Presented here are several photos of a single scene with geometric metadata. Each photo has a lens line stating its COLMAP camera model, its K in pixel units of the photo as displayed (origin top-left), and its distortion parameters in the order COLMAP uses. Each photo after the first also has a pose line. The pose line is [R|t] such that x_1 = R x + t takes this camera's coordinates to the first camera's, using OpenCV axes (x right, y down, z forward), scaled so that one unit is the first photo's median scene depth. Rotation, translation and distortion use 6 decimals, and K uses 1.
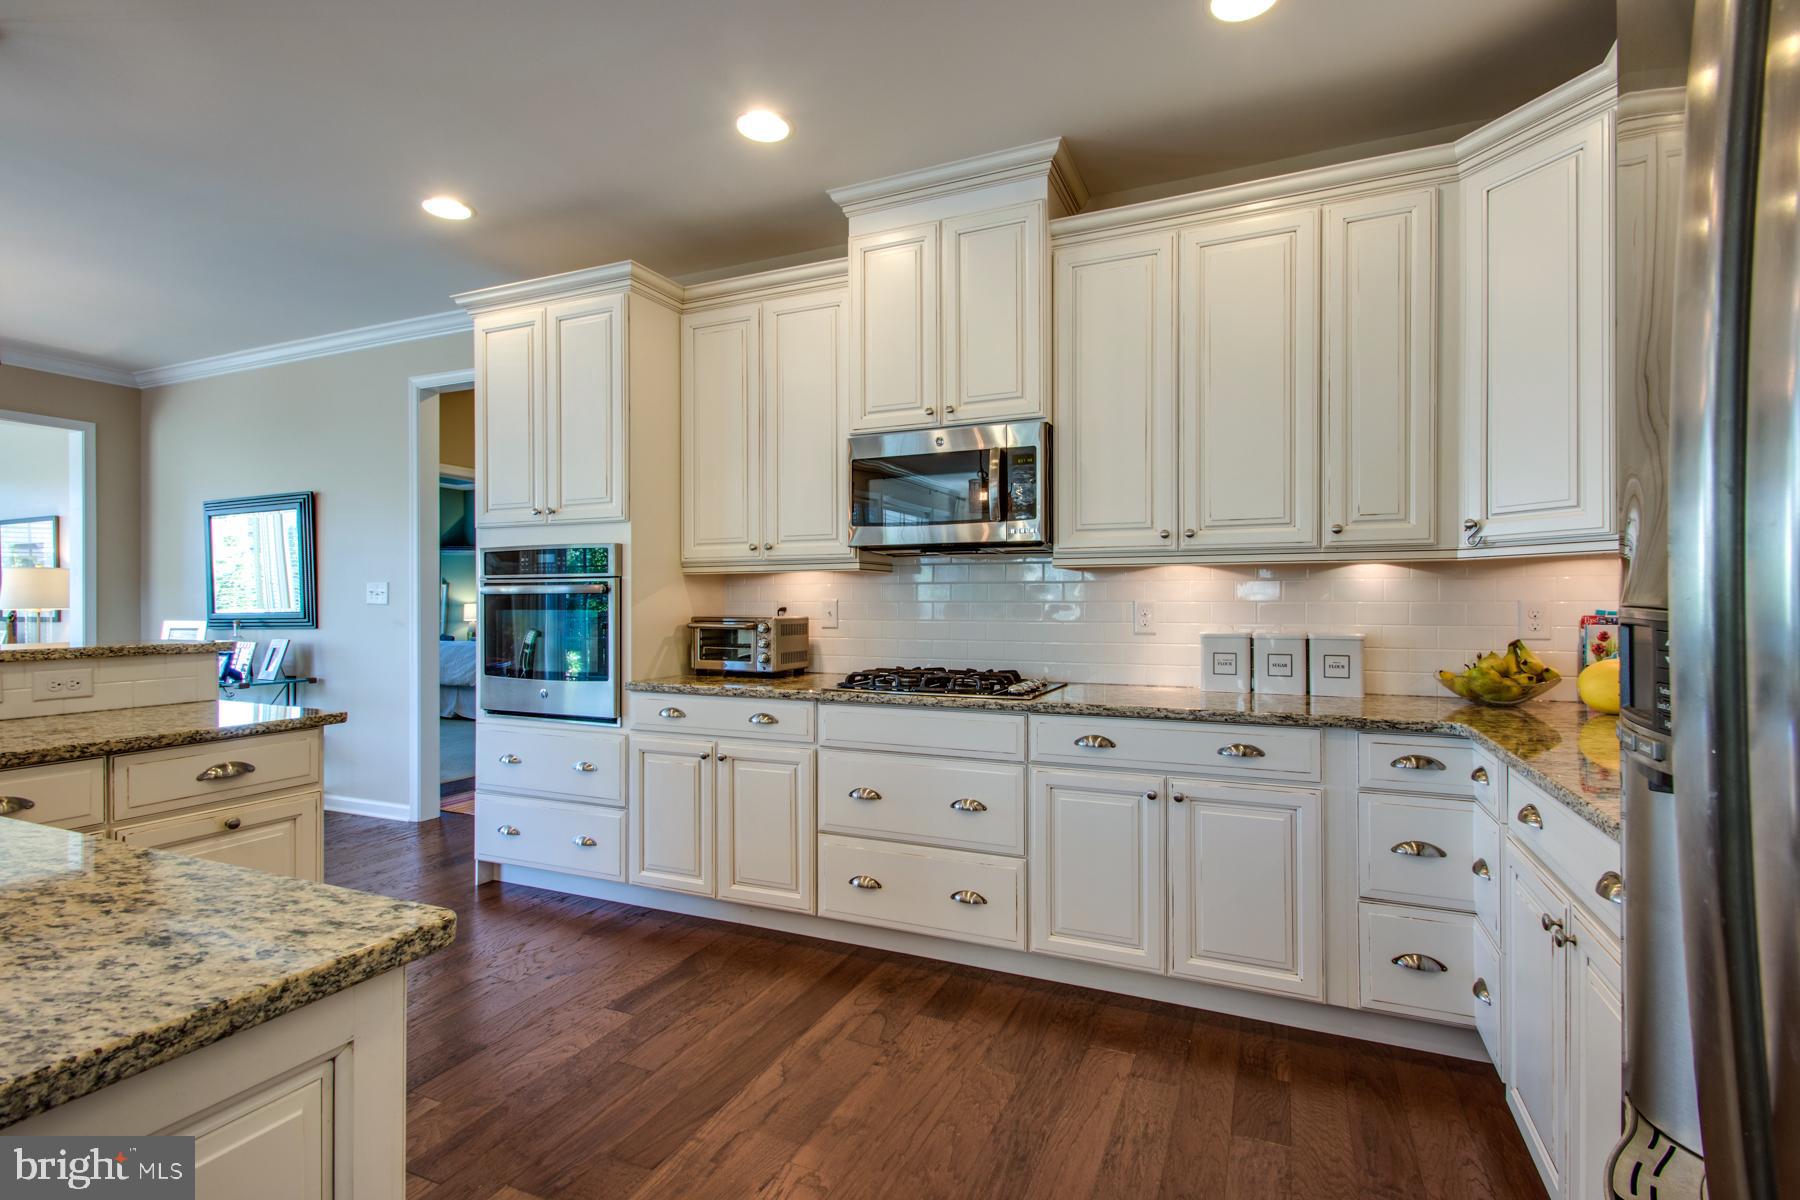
lens RADIAL K [[857.2, 0, 905.9], [0, 857.2, 599.0], [0, 0, 1]] dist [0.009670, -0.000020]
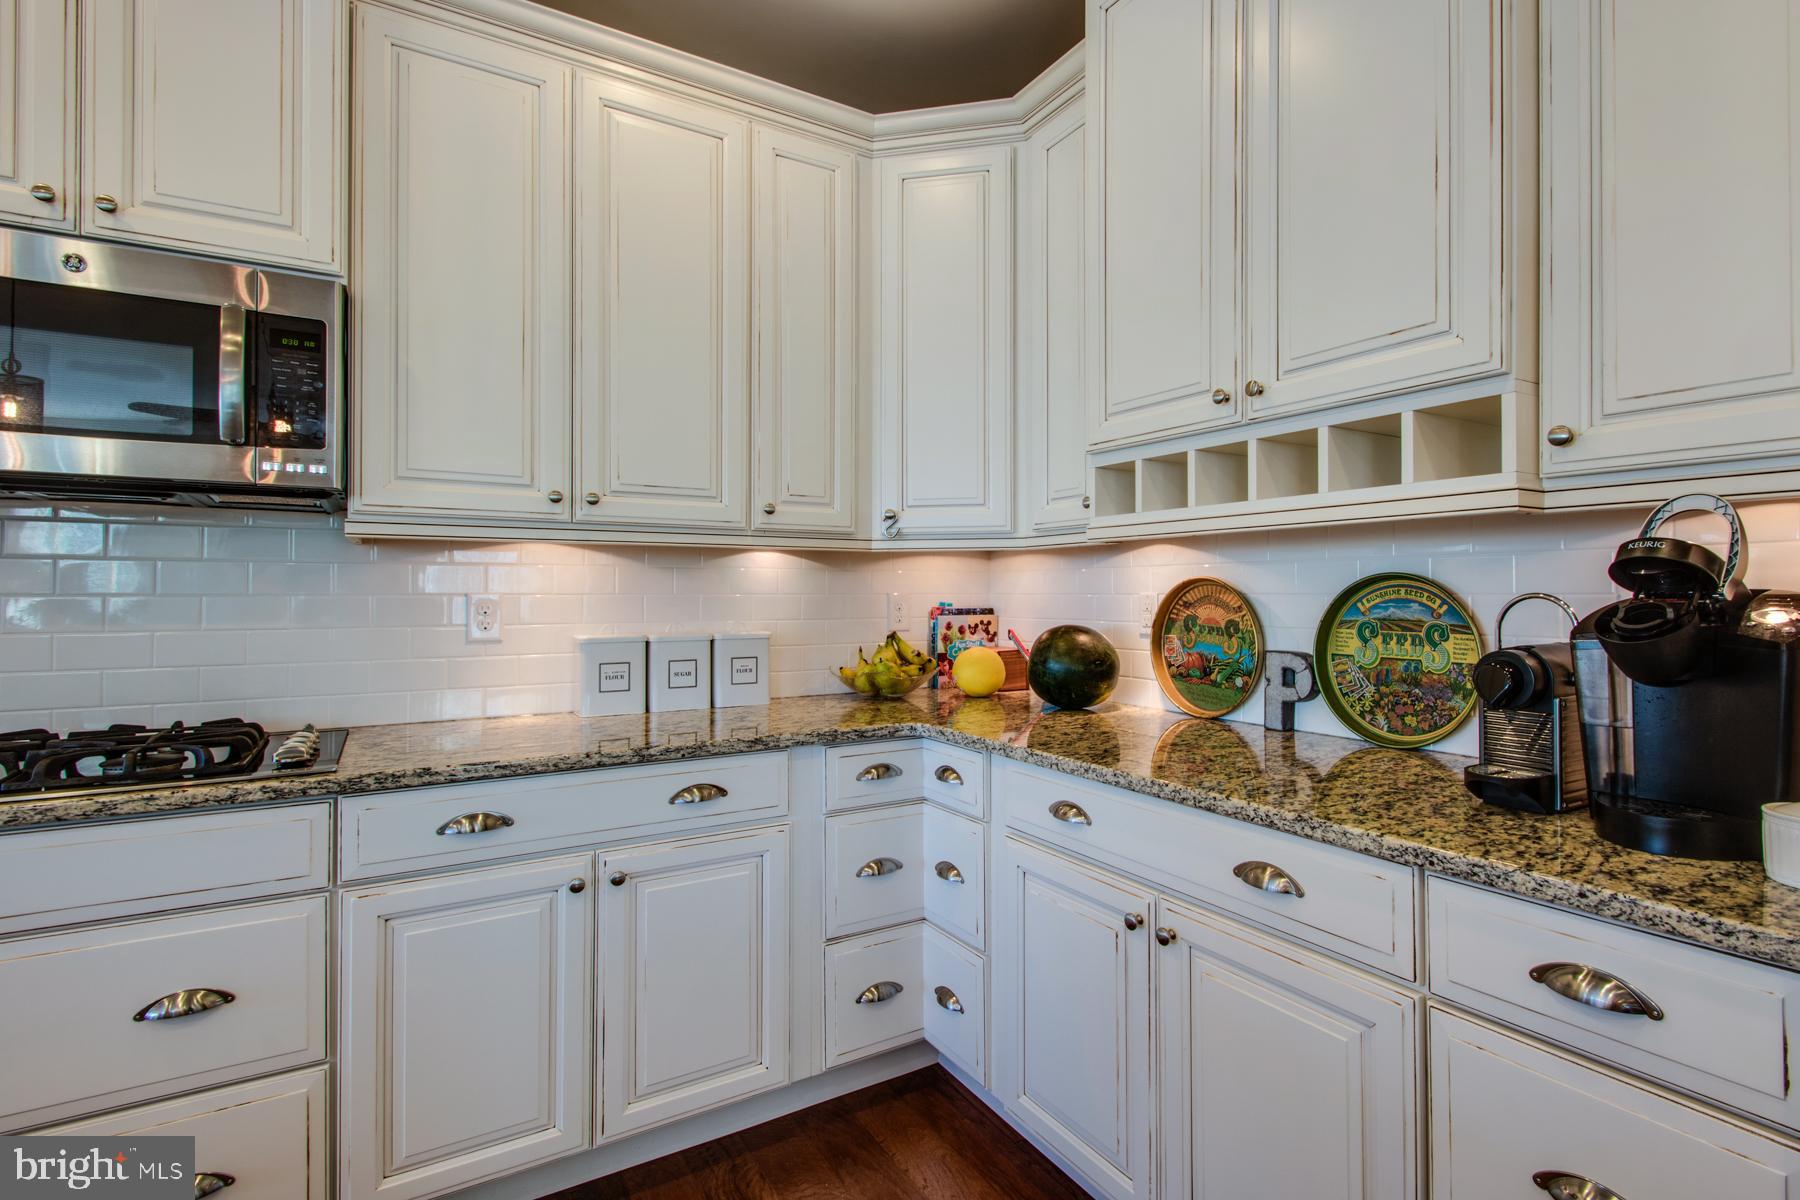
lens RADIAL K [[882.9, 0, 970.6], [0, 882.9, 583.6], [0, 0, 1]] dist [0.014009, -0.008031]
pose [[0.545581, 0.010265, 0.837995, -0.112208], [-0.002349, 0.999940, -0.010719, 0.001132], [-0.838055, 0.003879, 0.545572, 0.334087]]
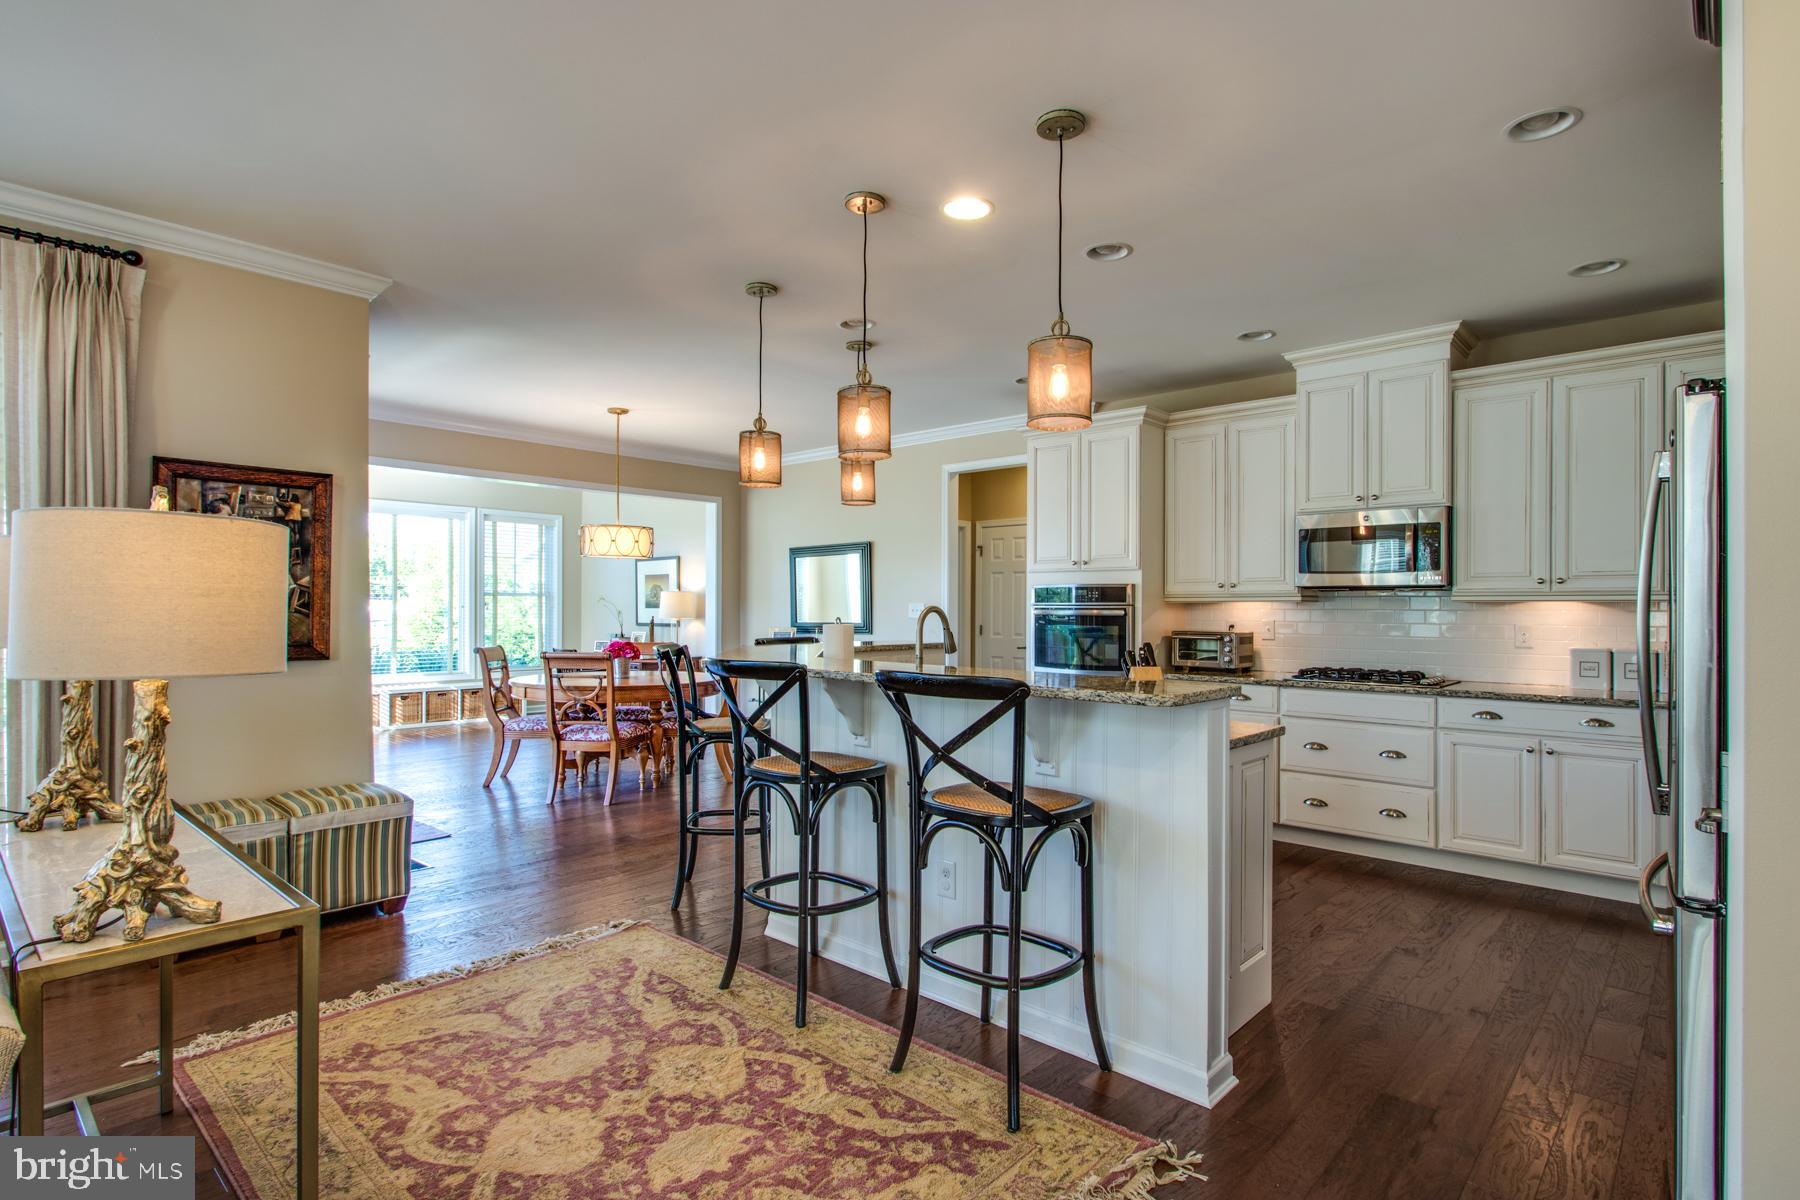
lens RADIAL K [[905.5, 0, 908.6], [0, 905.5, 605.5], [0, 0, 1]] dist [0.014276, 0.002065]
pose [[0.950593, 0.005604, -0.310390, -0.253386], [-0.006137, 0.999981, -0.000741, -0.025510], [0.310380, 0.002609, 0.950609, -0.859257]]
